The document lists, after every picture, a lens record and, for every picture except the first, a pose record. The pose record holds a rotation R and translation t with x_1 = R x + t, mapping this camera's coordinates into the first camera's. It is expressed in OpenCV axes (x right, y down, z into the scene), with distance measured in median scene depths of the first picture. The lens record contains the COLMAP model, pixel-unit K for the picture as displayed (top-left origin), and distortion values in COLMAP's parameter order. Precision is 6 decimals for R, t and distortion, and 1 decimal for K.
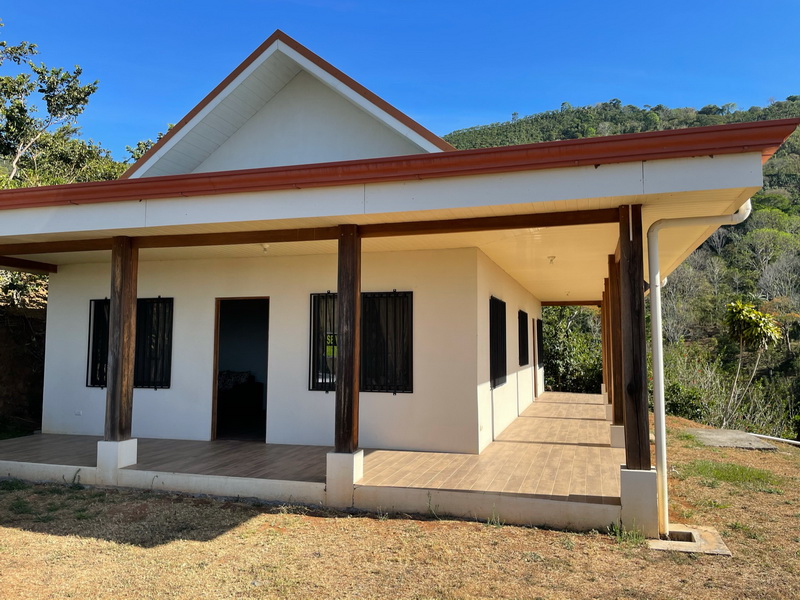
lens RADIAL K [[597.9, 0, 400.4], [0, 597.9, 295.5], [0, 0, 1]] dist [0.088183, -0.123079]
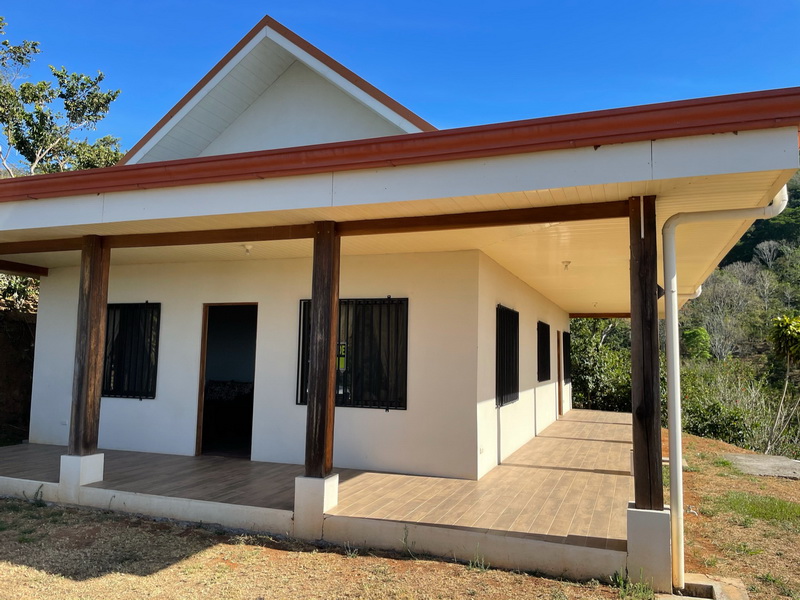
lens RADIAL K [[599.1, 0, 400.0], [0, 599.1, 300.0], [0, 0, 1]] dist [0.076419, -0.105531]
pose [[0.997947, 0.009678, -0.063315, 0.075991], [-0.010415, 0.999882, -0.011310, 0.007693], [0.063198, 0.011946, 0.997930, 0.103076]]
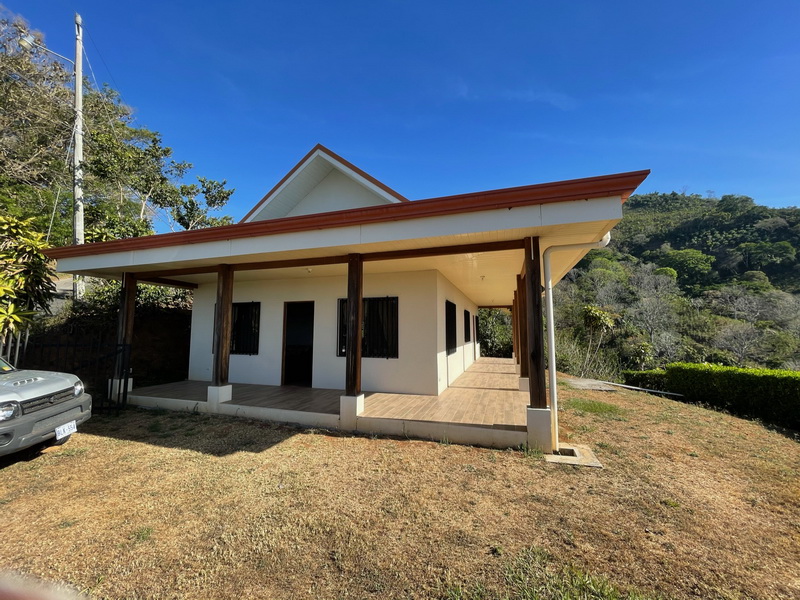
lens RADIAL K [[319.7, 0, 393.2], [0, 319.7, 300.4], [0, 0, 1]] dist [-0.009576, -0.000089]
pose [[0.999456, -0.004491, -0.032666, 0.040834], [0.003976, 0.999867, -0.015790, 0.019782], [0.032732, 0.015652, 0.999342, 0.137679]]
